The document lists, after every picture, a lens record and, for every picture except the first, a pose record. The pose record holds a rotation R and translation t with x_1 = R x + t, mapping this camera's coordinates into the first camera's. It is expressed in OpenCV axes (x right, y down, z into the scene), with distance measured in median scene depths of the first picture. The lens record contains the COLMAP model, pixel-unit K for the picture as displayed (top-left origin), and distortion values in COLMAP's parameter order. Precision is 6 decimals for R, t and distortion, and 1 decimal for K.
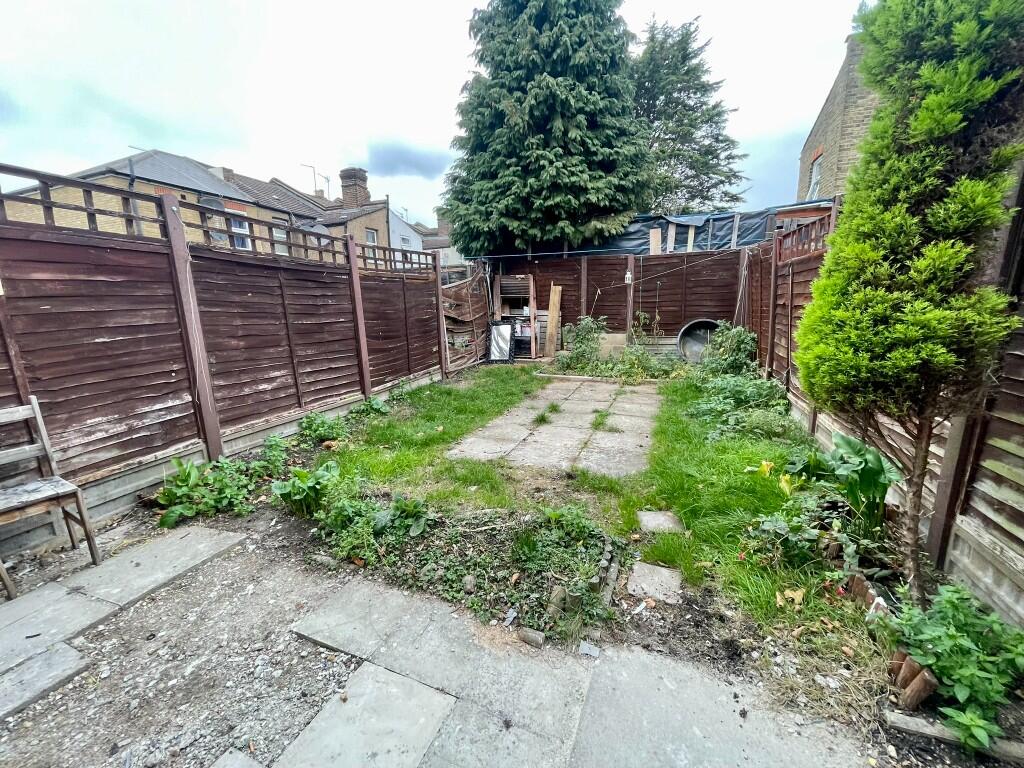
lens RADIAL K [[413.7, 0, 514.3], [0, 413.7, 384.9], [0, 0, 1]] dist [-0.003881, 0.000838]
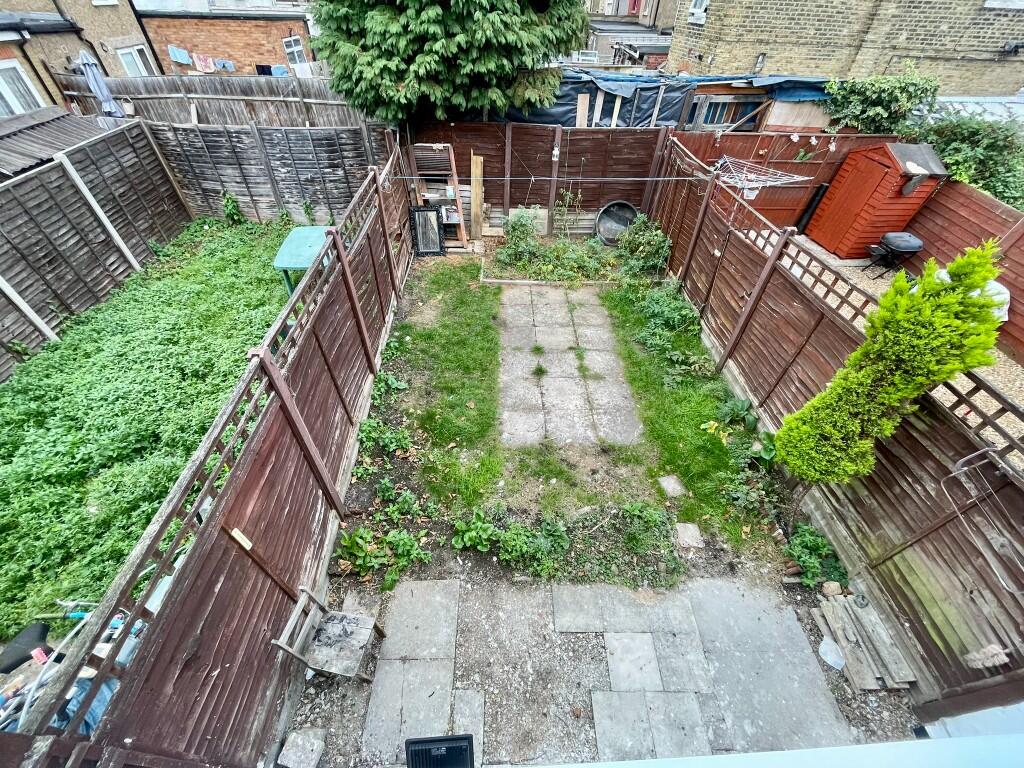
lens RADIAL K [[413.7, 0, 517.0], [0, 413.7, 385.3], [0, 0, 1]] dist [-0.003881, 0.000838]
pose [[0.922535, -0.222436, 0.315359, -0.243806], [0.024195, 0.848906, 0.527990, -0.329977], [-0.385154, -0.479459, 0.788527, 0.017683]]
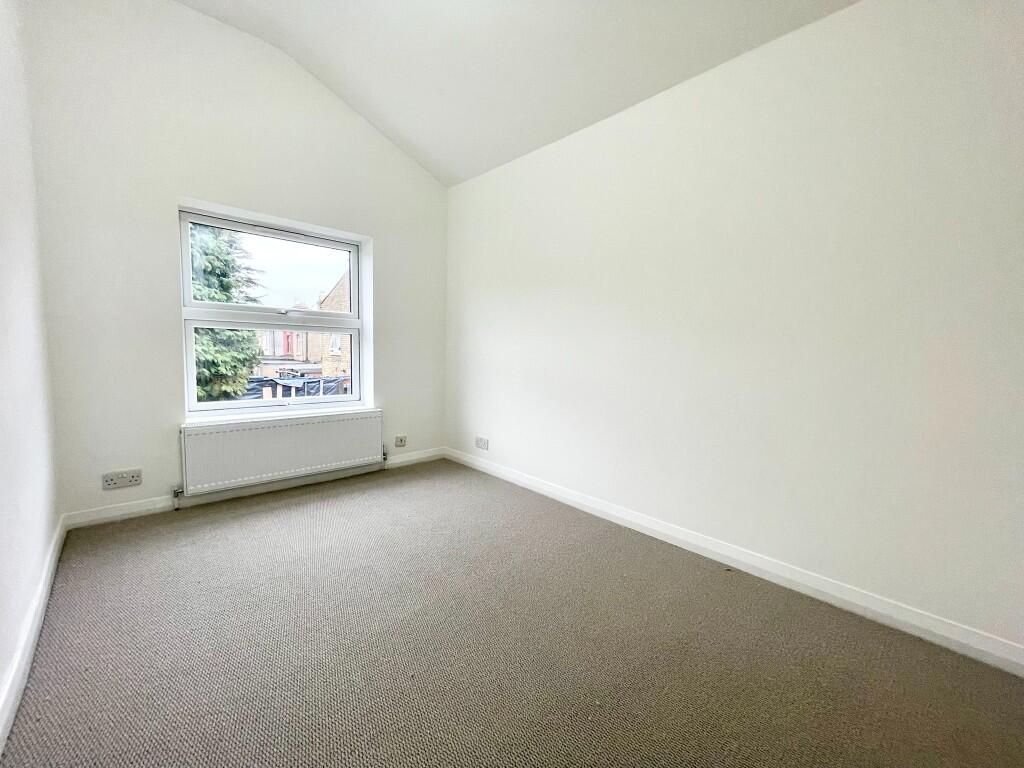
lens RADIAL K [[413.7, 0, 503.3], [0, 413.7, 387.2], [0, 0, 1]] dist [-0.003881, 0.000838]
pose [[0.469668, -0.033375, 0.882212, -0.522202], [0.147760, 0.988161, -0.041281, -0.214682], [-0.870390, 0.149744, 0.469039, -0.338894]]
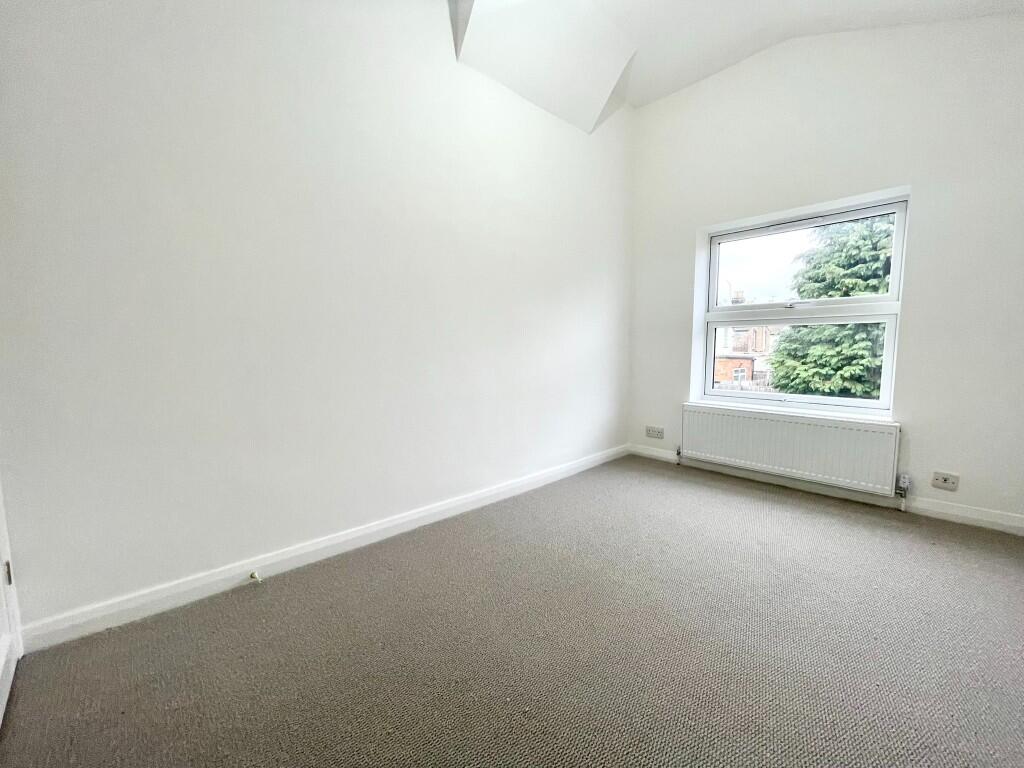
lens RADIAL K [[413.7, 0, 515.5], [0, 413.7, 388.1], [0, 0, 1]] dist [-0.003881, 0.000838]
pose [[0.887711, 0.074761, -0.454290, -0.322905], [-0.119439, 0.990341, -0.070414, -0.199953], [0.444638, 0.116768, 0.888066, -0.425952]]
